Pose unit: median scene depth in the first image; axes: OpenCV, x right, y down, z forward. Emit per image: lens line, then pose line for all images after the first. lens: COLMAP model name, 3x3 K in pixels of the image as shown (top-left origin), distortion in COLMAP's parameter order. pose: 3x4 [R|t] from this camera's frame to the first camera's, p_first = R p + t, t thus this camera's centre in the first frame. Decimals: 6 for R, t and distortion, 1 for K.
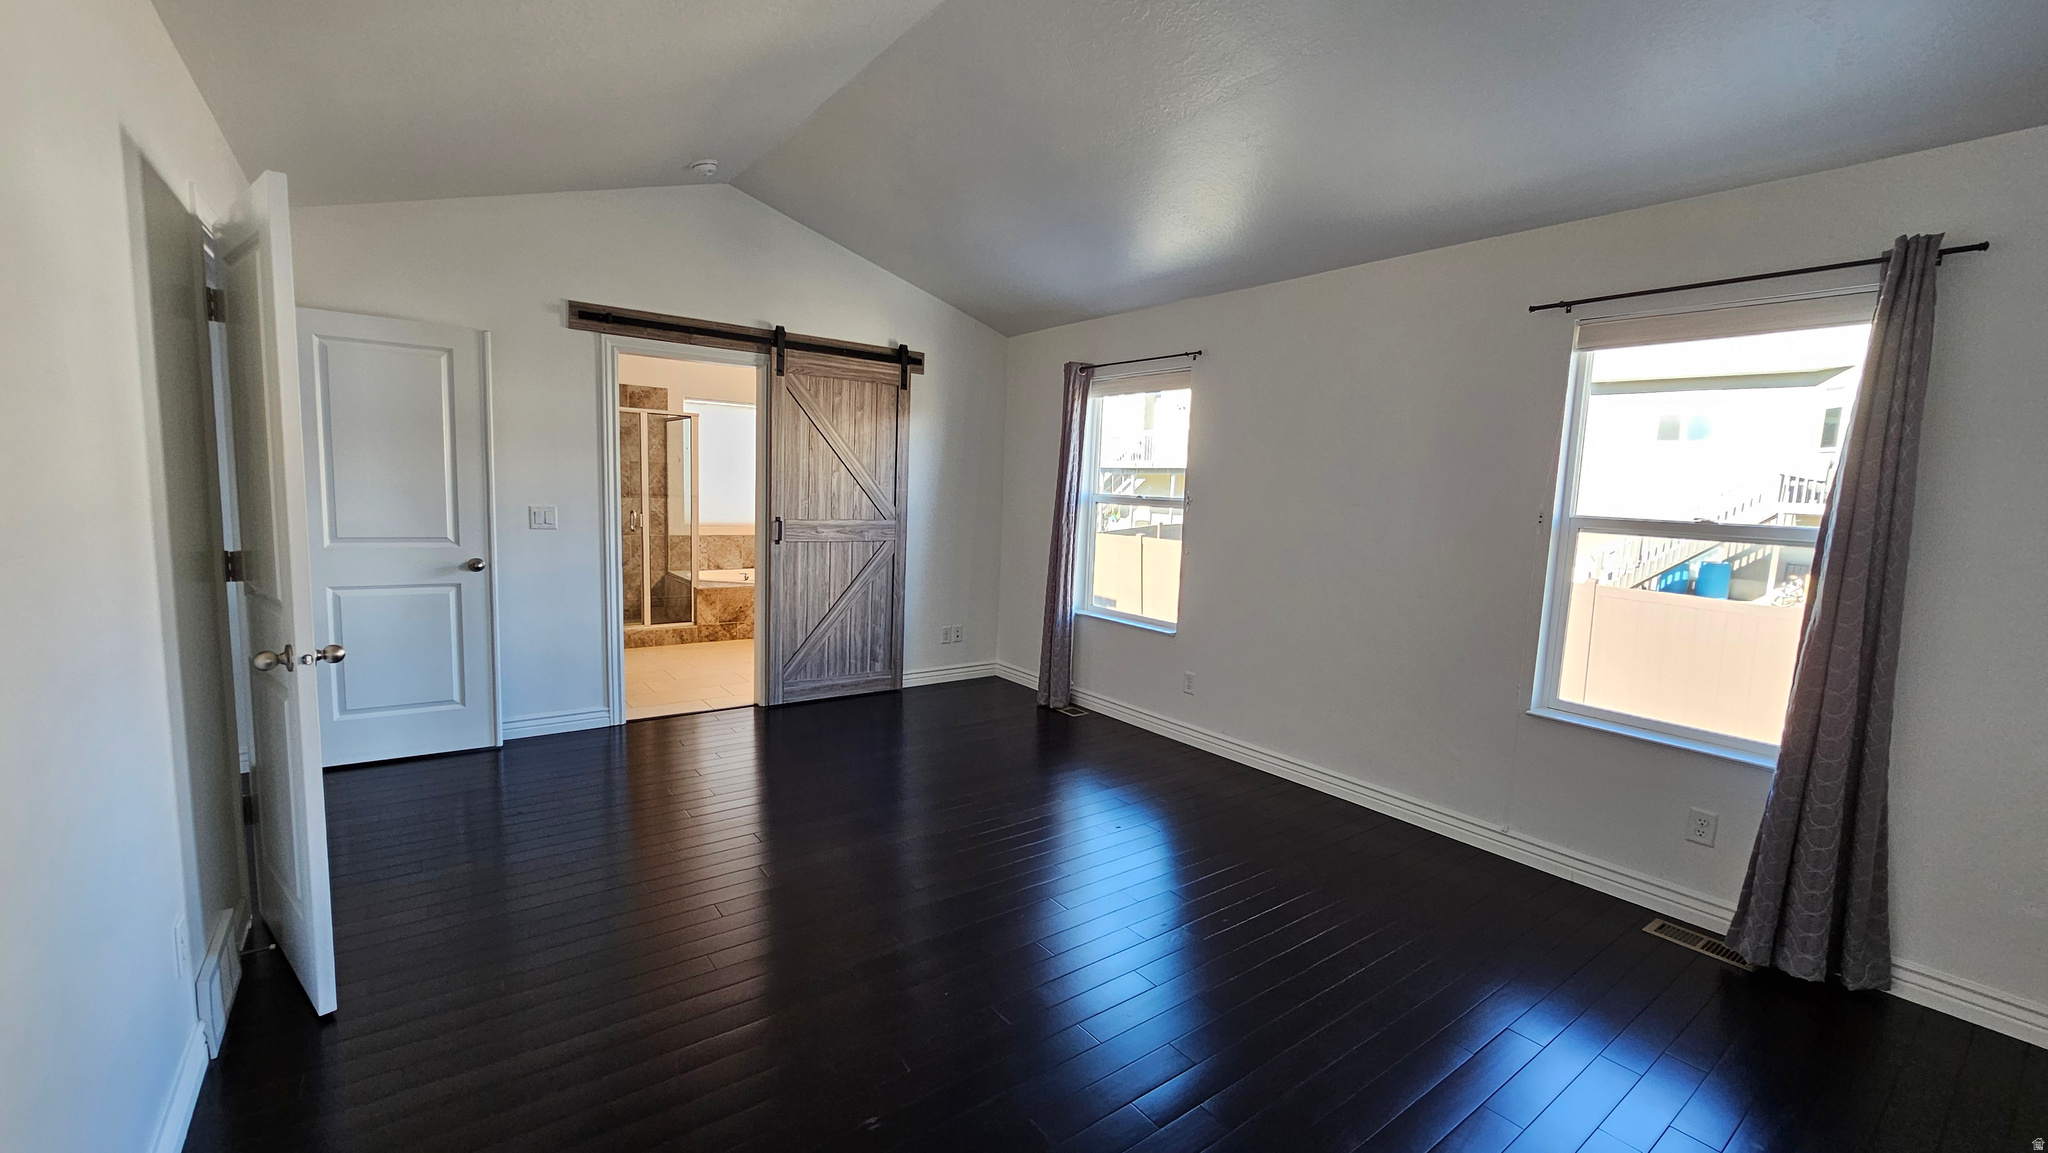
lens RADIAL K [[832.4, 0, 1016.3], [0, 832.4, 571.3], [0, 0, 1]] dist [-0.001908, -0.000171]
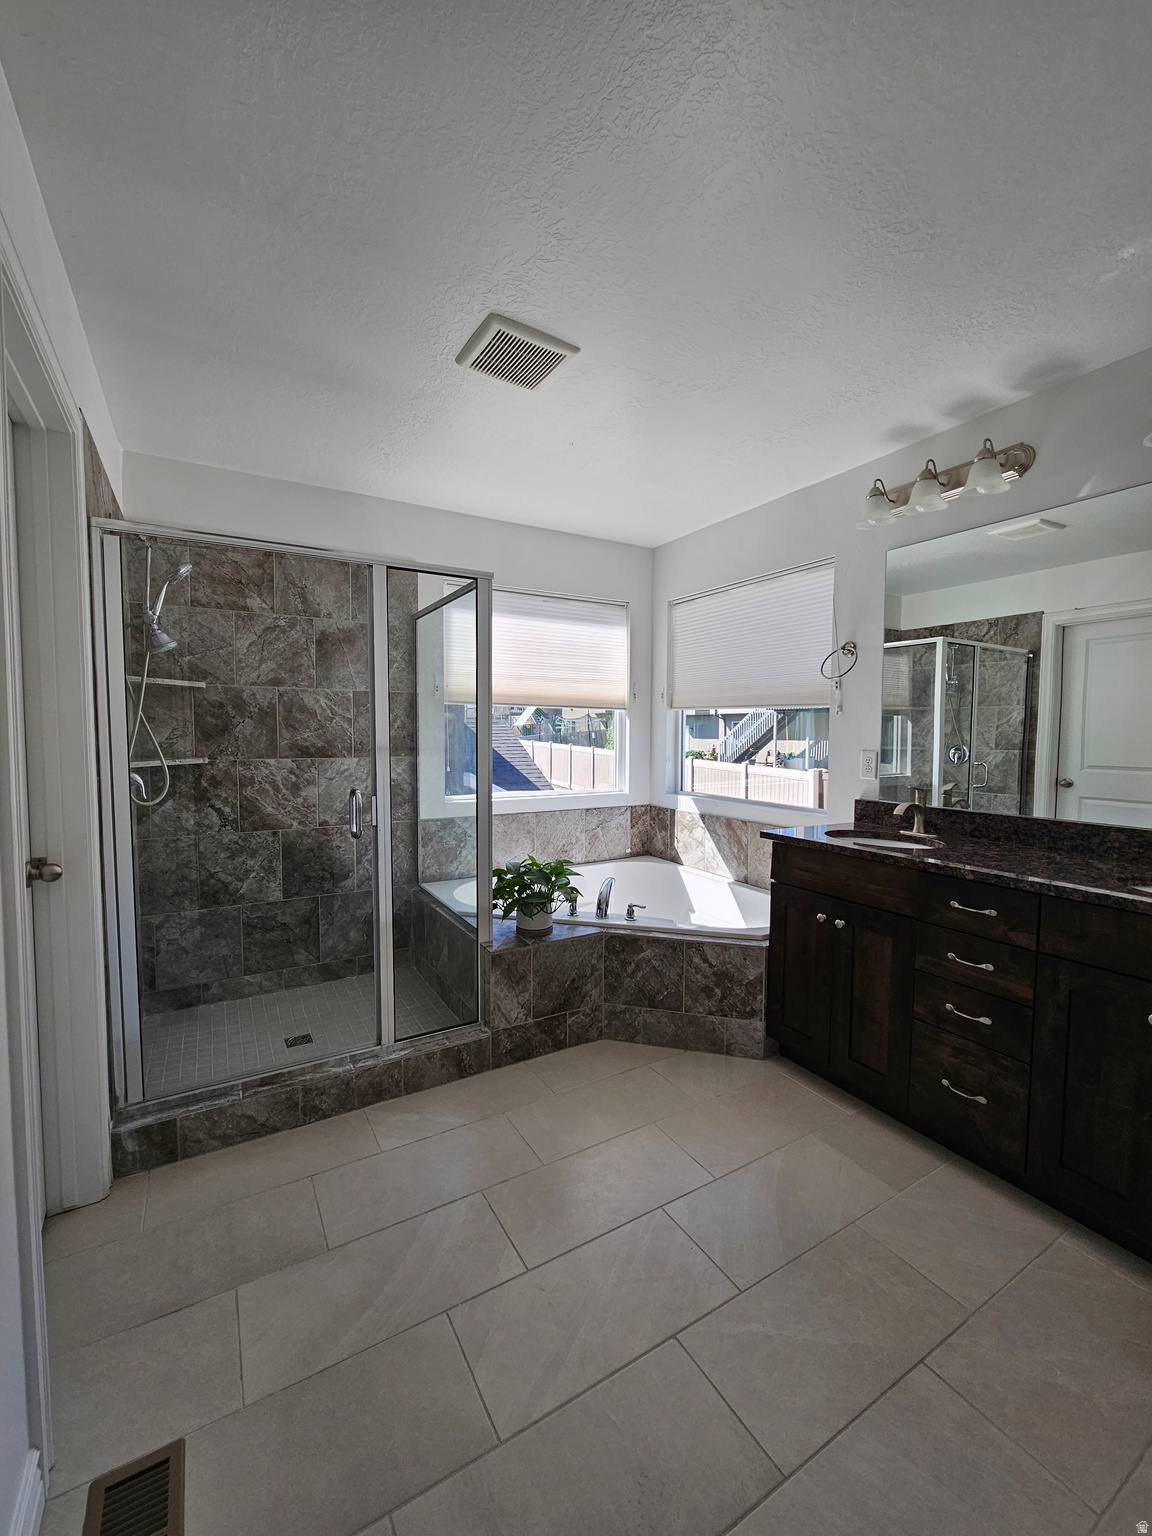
lens RADIAL K [[622.3, 0, 577.1], [0, 622.3, 763.6], [0, 0, 1]] dist [-0.003331, 0.000410]
pose [[0.993848, -0.024149, -0.108087, -0.269000], [0.018192, 0.998278, -0.055763, -0.056801], [0.109247, 0.053454, 0.992576, 0.597900]]
